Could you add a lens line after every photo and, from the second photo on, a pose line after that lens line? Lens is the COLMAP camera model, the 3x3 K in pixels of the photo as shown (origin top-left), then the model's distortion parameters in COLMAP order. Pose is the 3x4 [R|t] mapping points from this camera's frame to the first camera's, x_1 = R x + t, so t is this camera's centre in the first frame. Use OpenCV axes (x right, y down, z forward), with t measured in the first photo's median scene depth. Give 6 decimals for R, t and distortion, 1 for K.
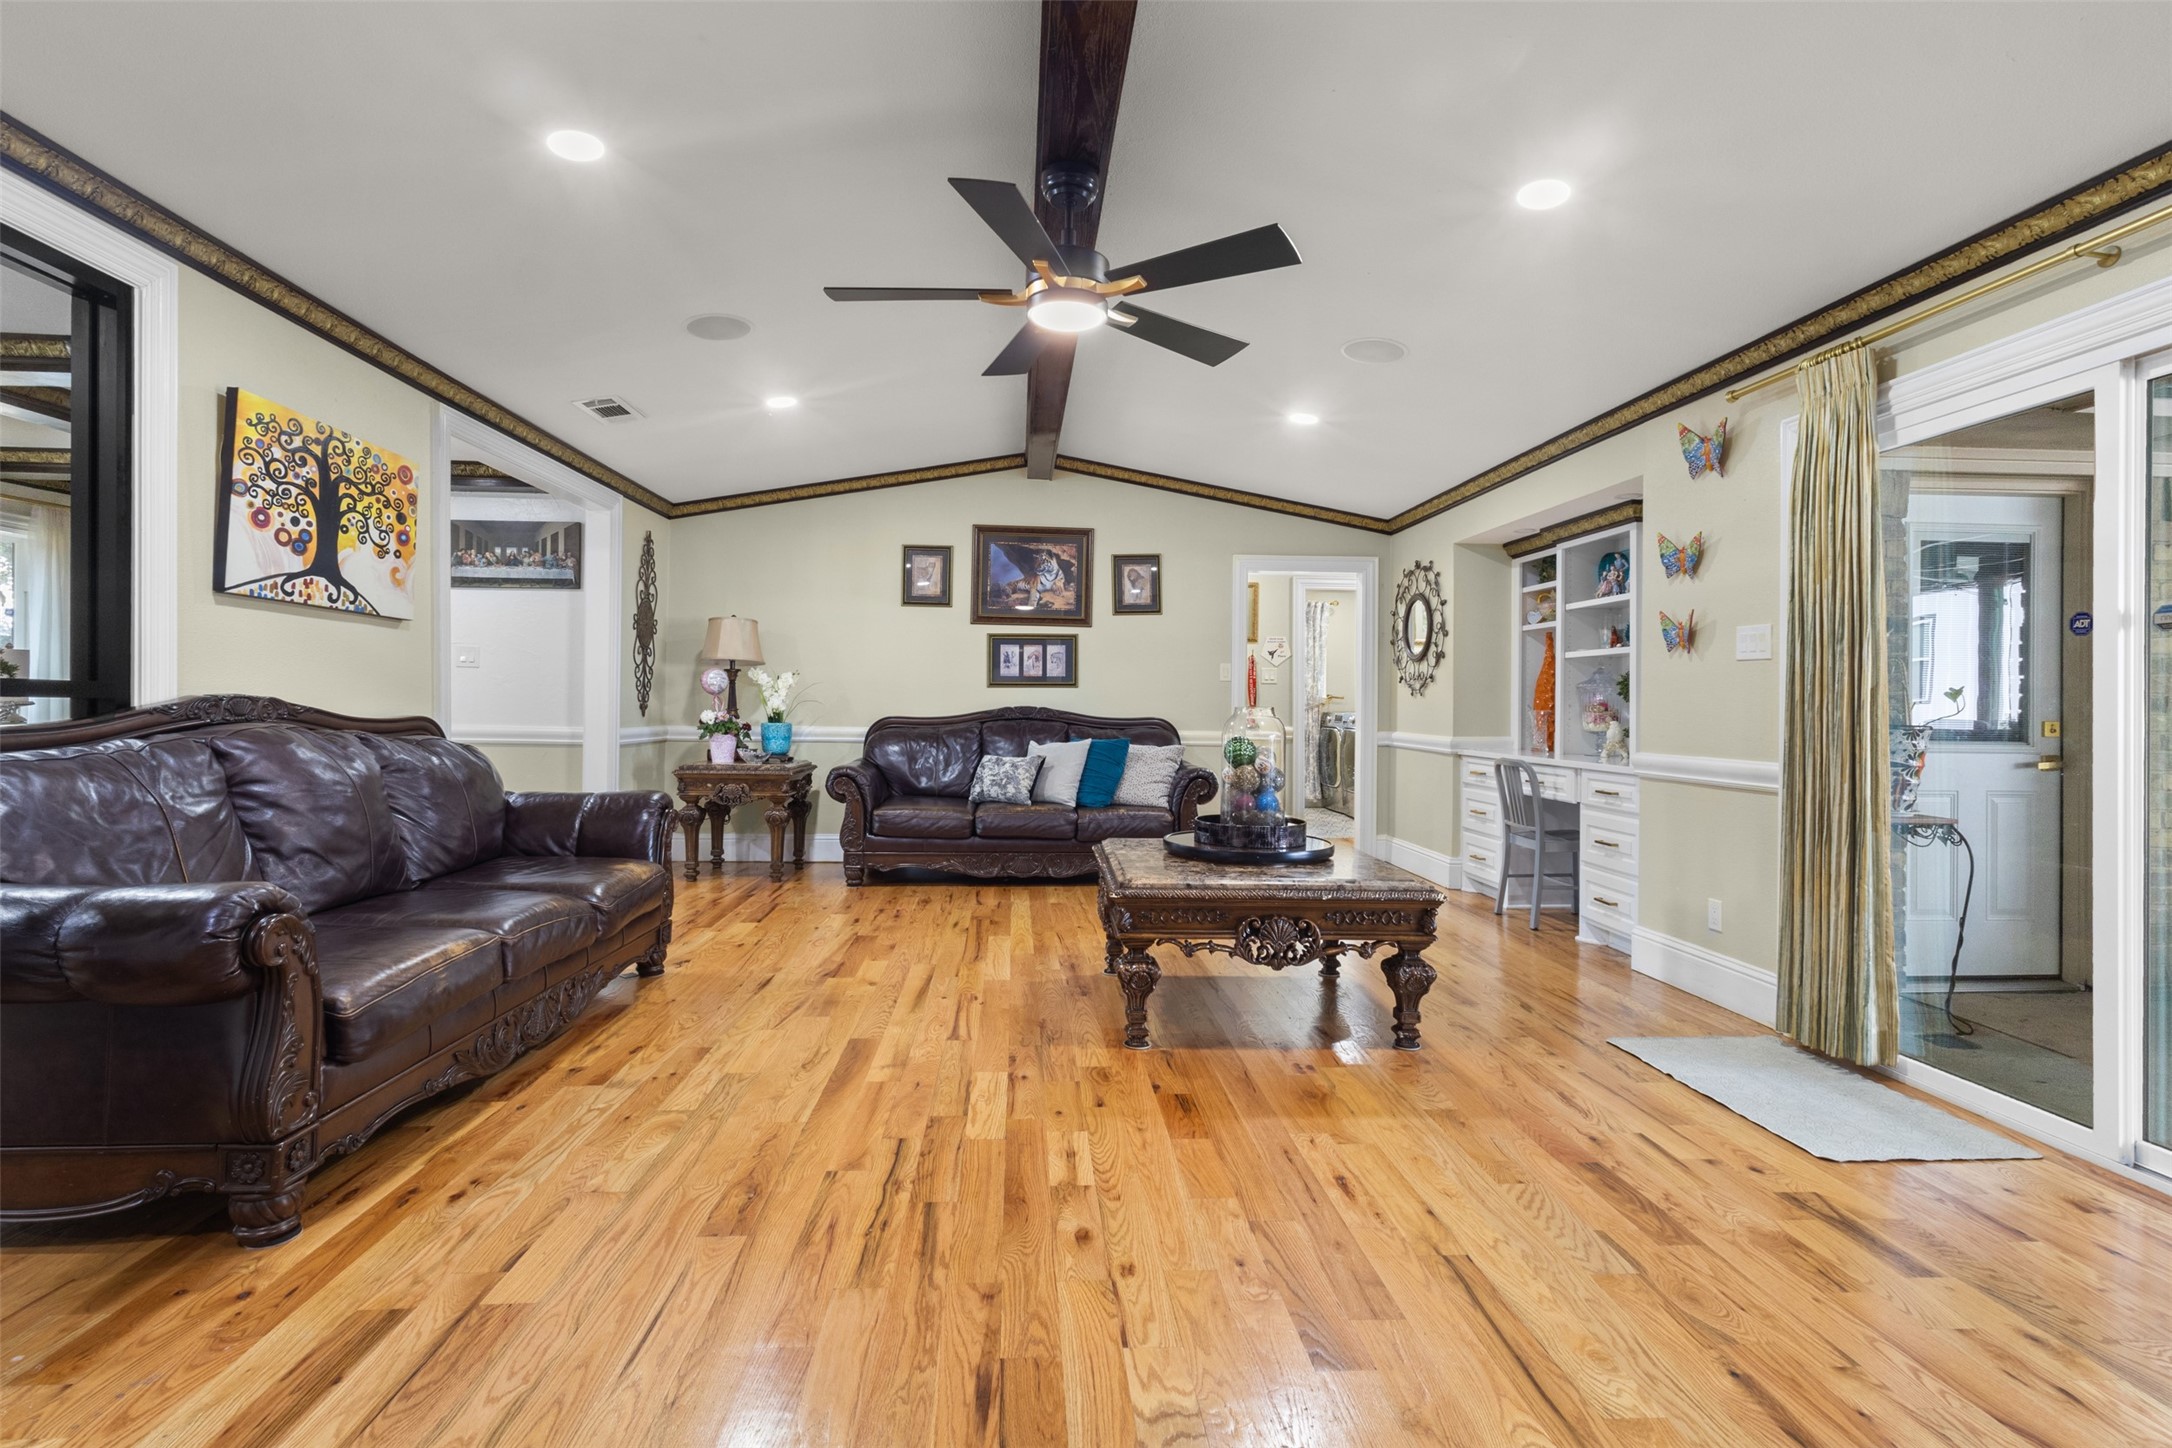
lens RADIAL K [[999.9, 0, 1082.7], [0, 999.9, 697.0], [0, 0, 1]] dist [-0.000123, 0.002318]
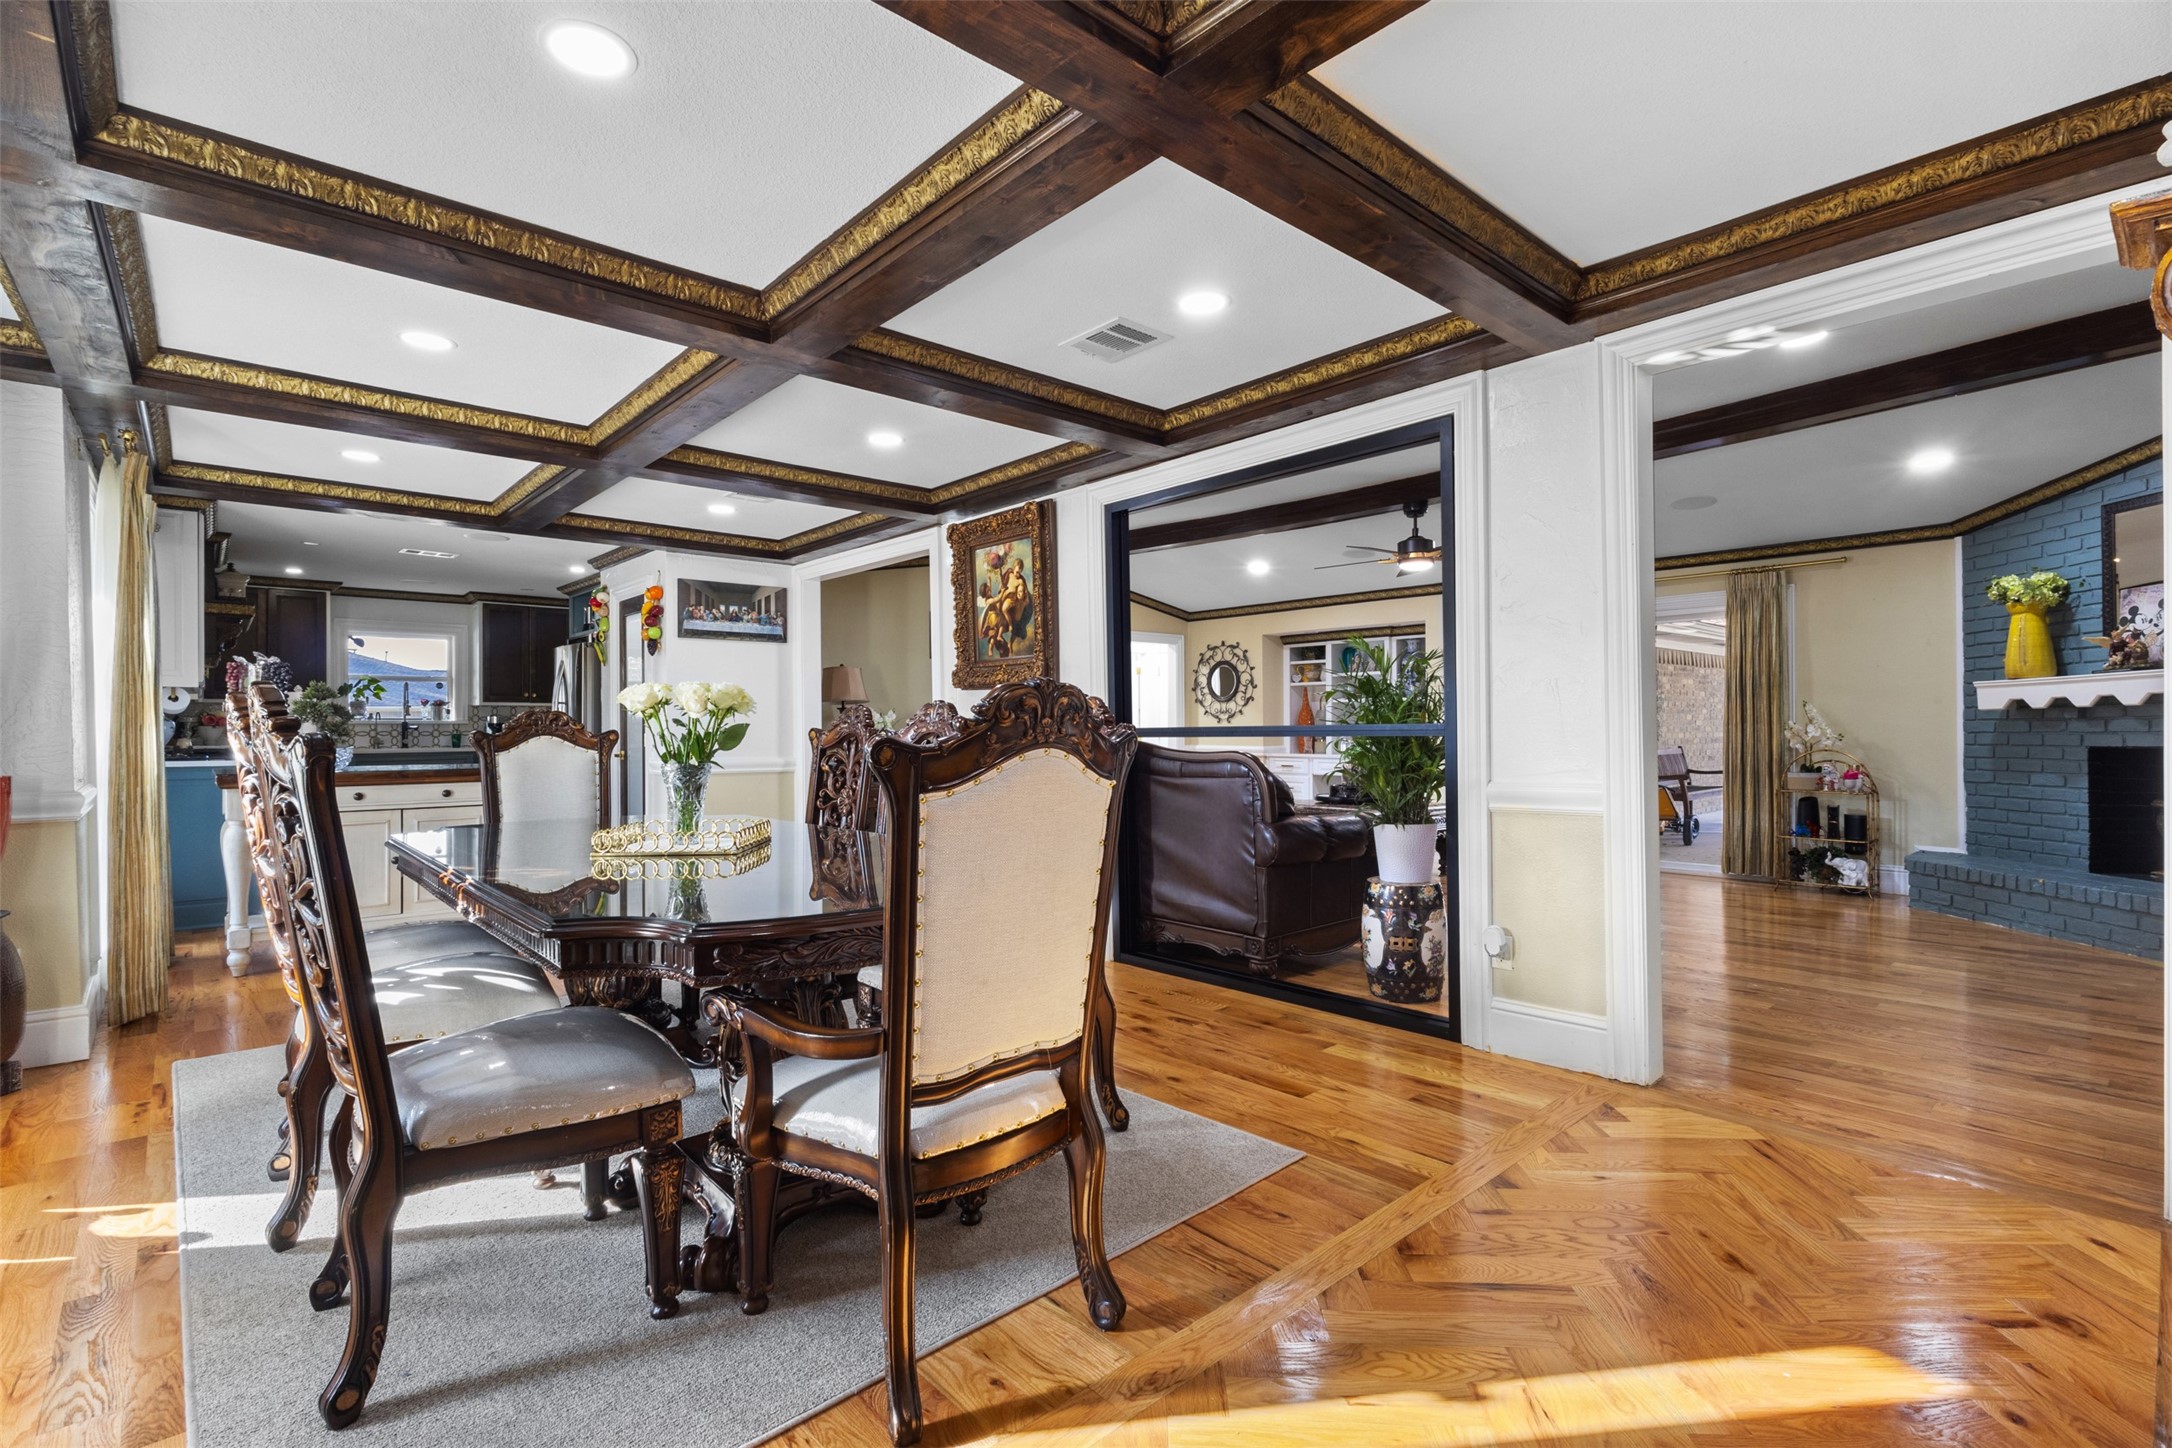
lens RADIAL K [[999.9, 0, 1071.3], [0, 999.9, 715.4], [0, 0, 1]] dist [-0.000123, 0.002318]
pose [[0.791193, -0.006844, 0.611528, -1.834172], [0.009800, 0.999951, -0.001488, -0.029573], [-0.611488, 0.007171, 0.791221, -0.311850]]
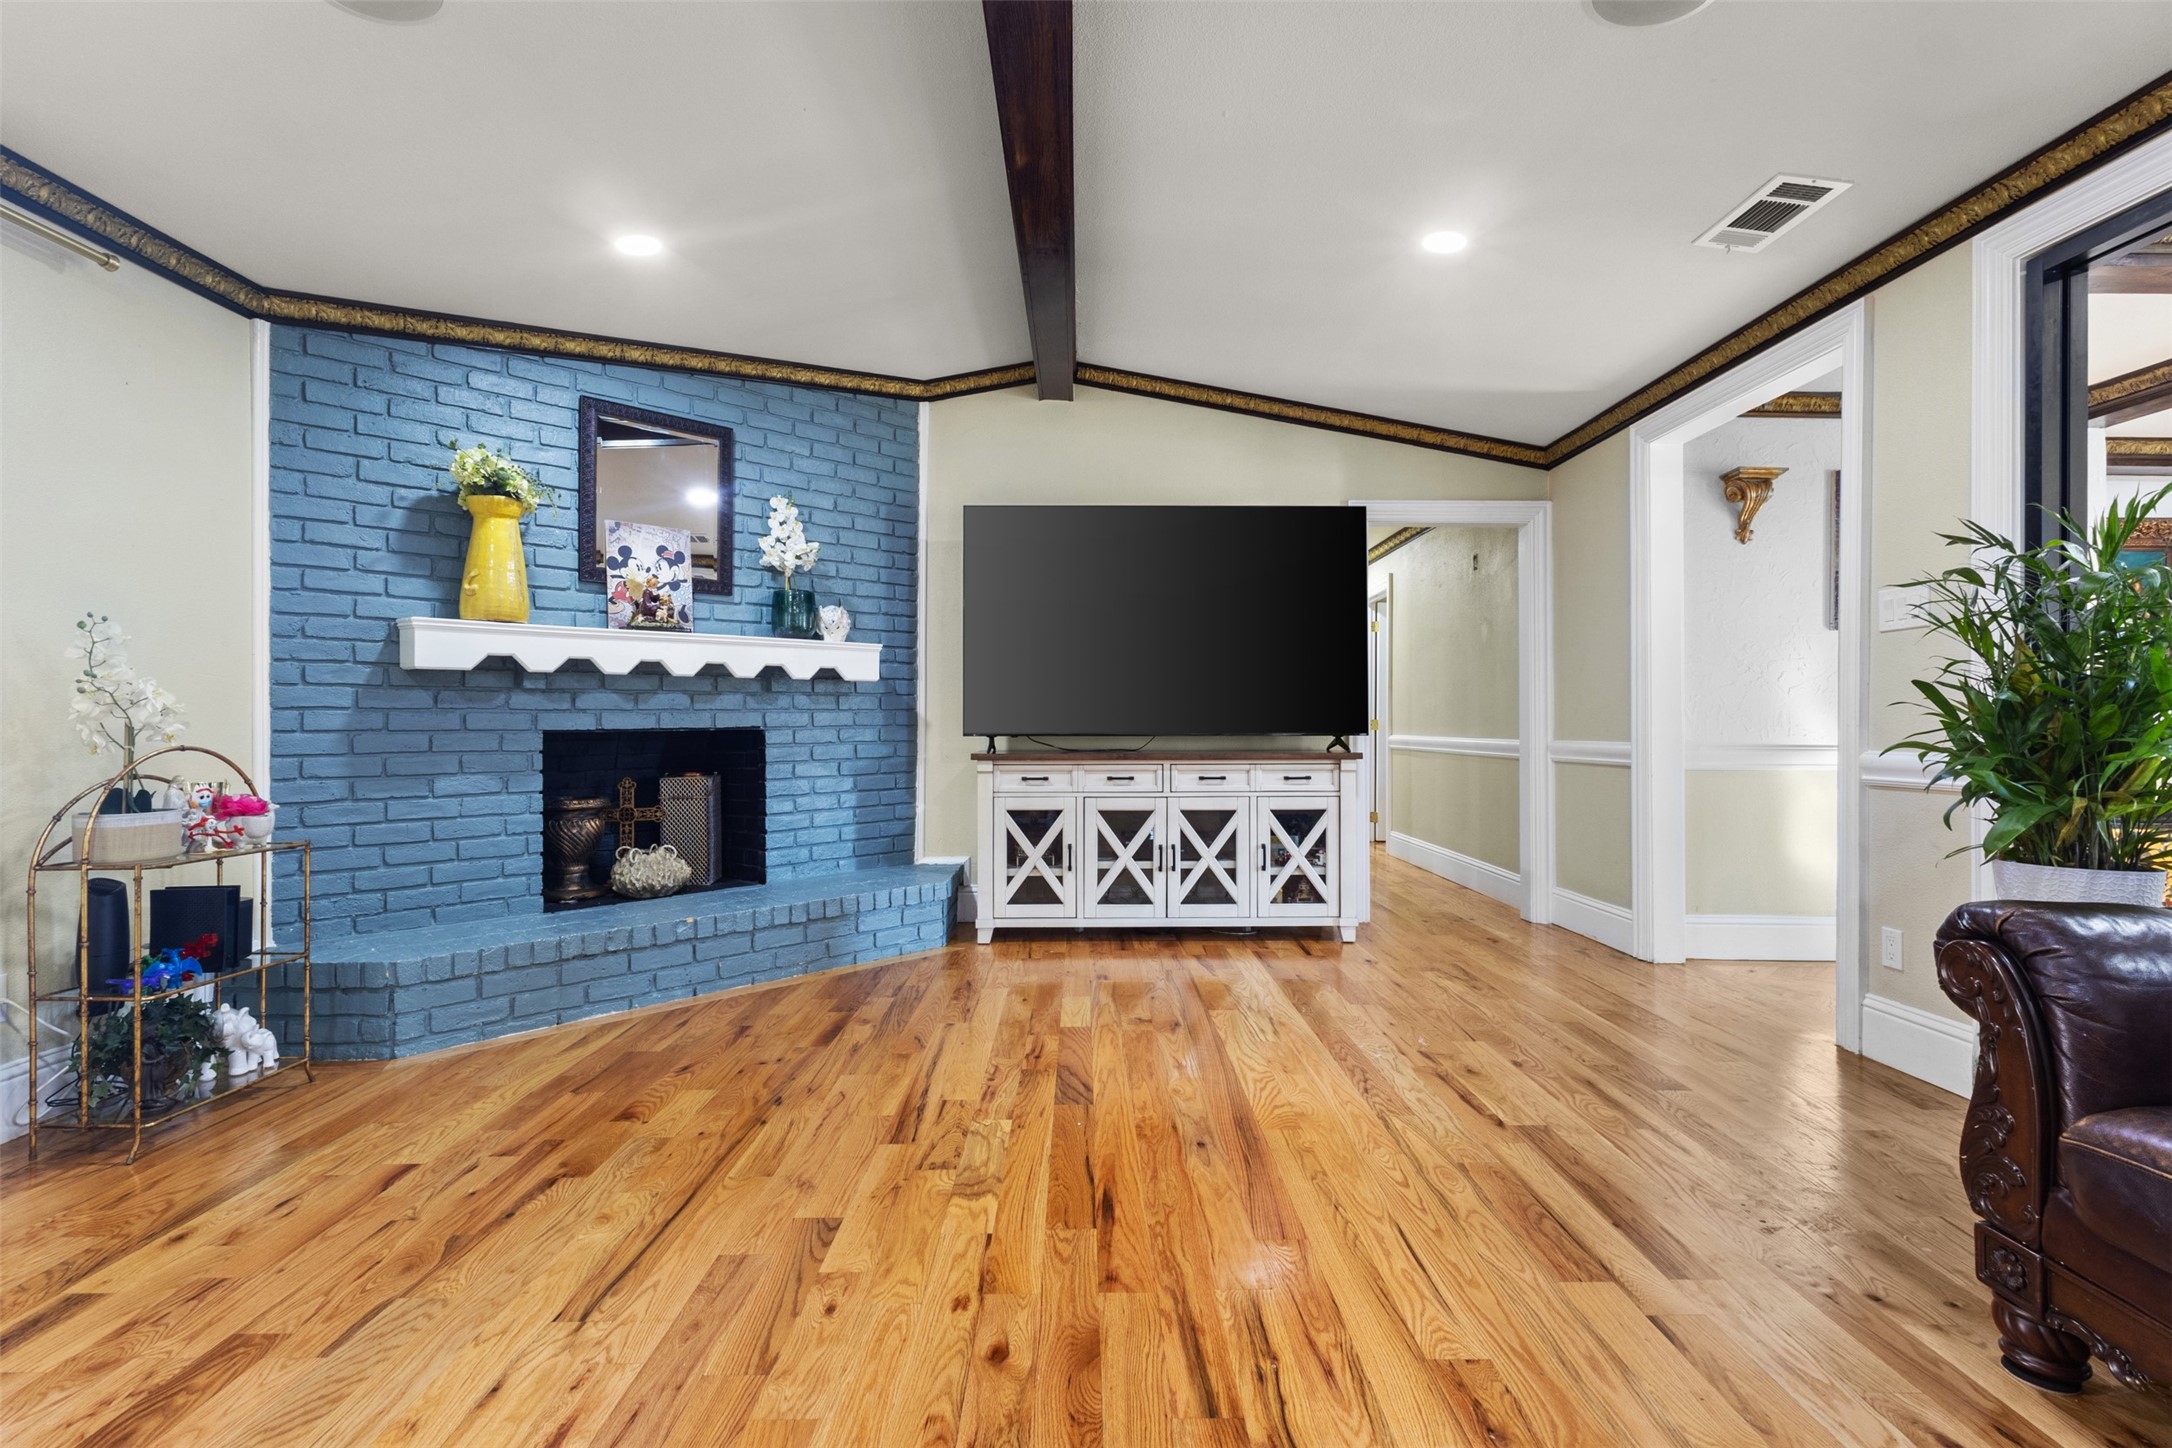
lens RADIAL K [[999.9, 0, 1081.3], [0, 999.9, 708.8], [0, 0, 1]] dist [-0.000123, 0.002318]
pose [[-0.997692, -0.012569, 0.066726, -0.071361], [-0.014184, 0.999616, -0.023786, 0.033023], [-0.066401, -0.024677, -0.997488, 1.158111]]
